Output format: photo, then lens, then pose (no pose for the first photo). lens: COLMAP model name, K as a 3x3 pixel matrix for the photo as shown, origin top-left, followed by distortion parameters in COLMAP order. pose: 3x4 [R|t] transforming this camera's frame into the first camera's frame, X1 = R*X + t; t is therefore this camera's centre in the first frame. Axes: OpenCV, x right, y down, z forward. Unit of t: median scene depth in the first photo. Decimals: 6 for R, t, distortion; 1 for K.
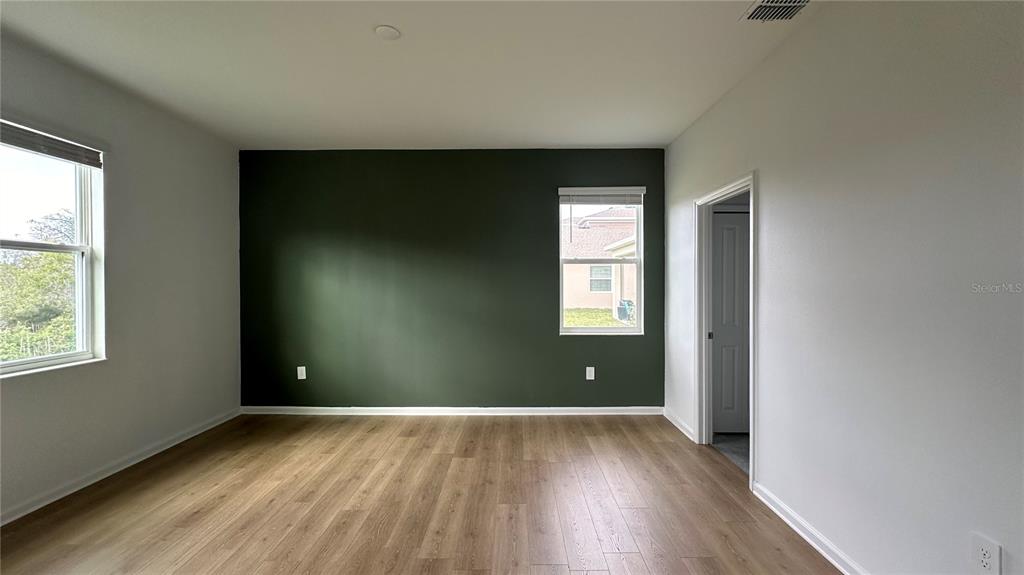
lens RADIAL K [[408.4, 0, 514.1], [0, 408.4, 286.8], [0, 0, 1]] dist [-0.003305, -0.000035]
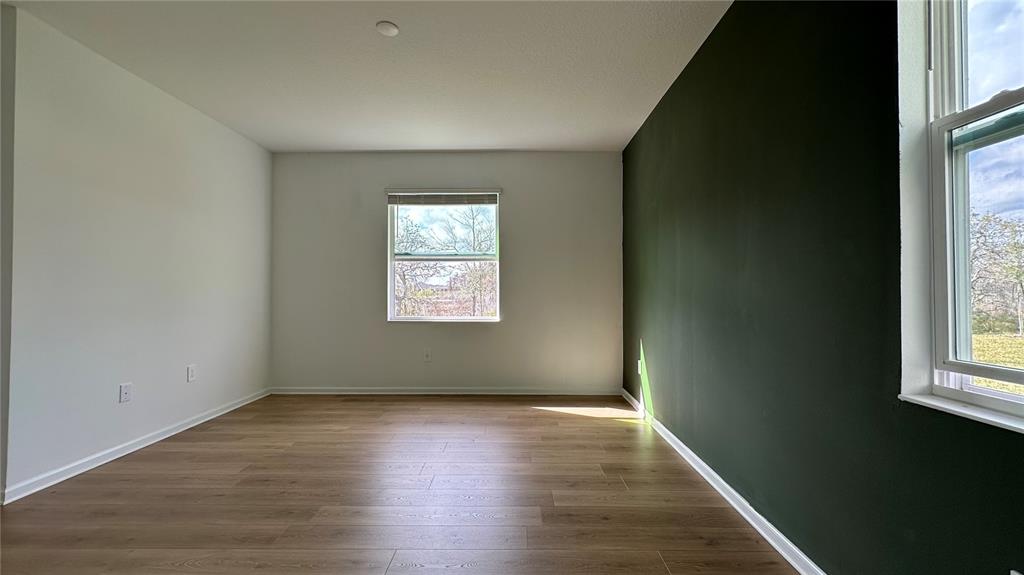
lens RADIAL K [[408.4, 0, 515.6], [0, 408.4, 284.4], [0, 0, 1]] dist [-0.003305, -0.000035]
pose [[0.009832, -0.001811, -0.999950, 0.540418], [-0.003545, 0.999992, -0.001846, 0.030309], [0.999945, 0.003563, 0.009826, 0.910182]]
